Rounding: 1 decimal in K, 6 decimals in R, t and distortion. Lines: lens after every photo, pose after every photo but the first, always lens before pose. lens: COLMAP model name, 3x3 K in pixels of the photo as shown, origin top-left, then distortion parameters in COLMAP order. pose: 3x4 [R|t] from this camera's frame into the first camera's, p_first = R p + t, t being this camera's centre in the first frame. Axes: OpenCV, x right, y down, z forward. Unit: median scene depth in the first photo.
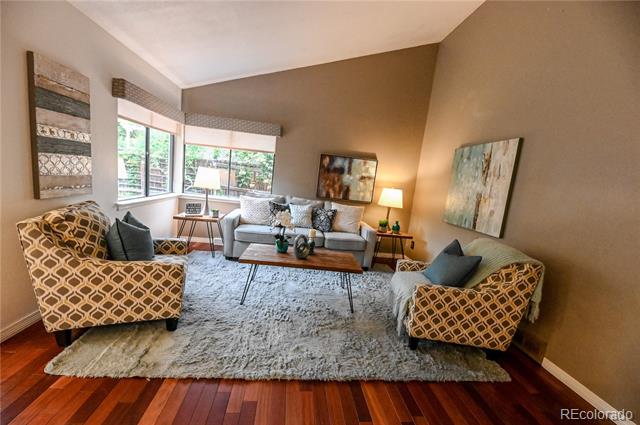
lens RADIAL K [[258.2, 0, 318.7], [0, 258.2, 214.3], [0, 0, 1]] dist [-0.002211, -0.001701]
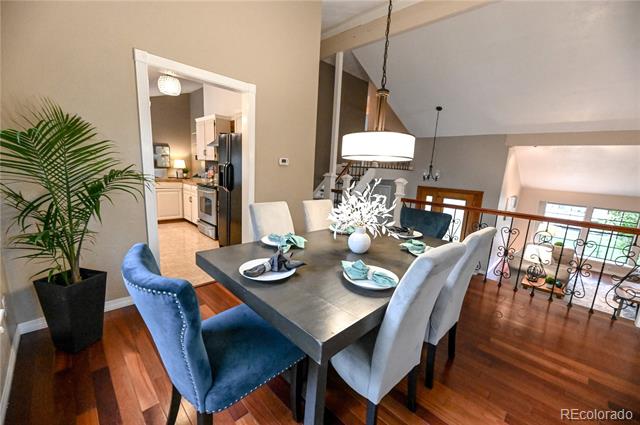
lens RADIAL K [[258.2, 0, 319.7], [0, 258.2, 213.7], [0, 0, 1]] dist [-0.002211, -0.001701]
pose [[0.775421, -0.178961, 0.605553, -0.202500], [0.119266, 0.983245, 0.137860, 0.192903], [-0.620079, -0.034678, 0.783773, -1.496662]]
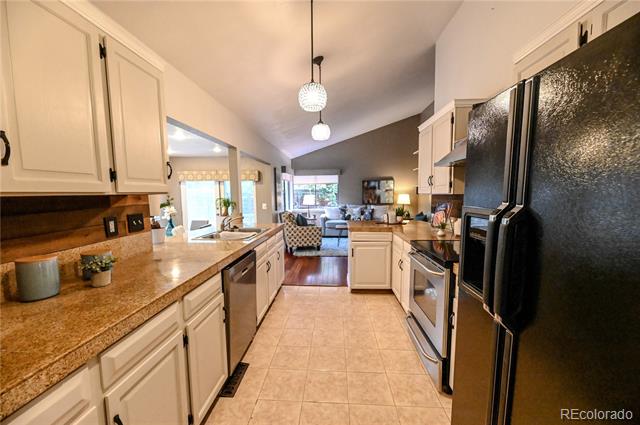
lens RADIAL K [[258.2, 0, 319.0], [0, 258.2, 217.0], [0, 0, 1]] dist [-0.002211, -0.001701]
pose [[0.980626, -0.106550, -0.164380, -0.020891], [0.097135, 0.993191, -0.064309, 0.121953], [0.170113, 0.047095, 0.984299, -0.907914]]
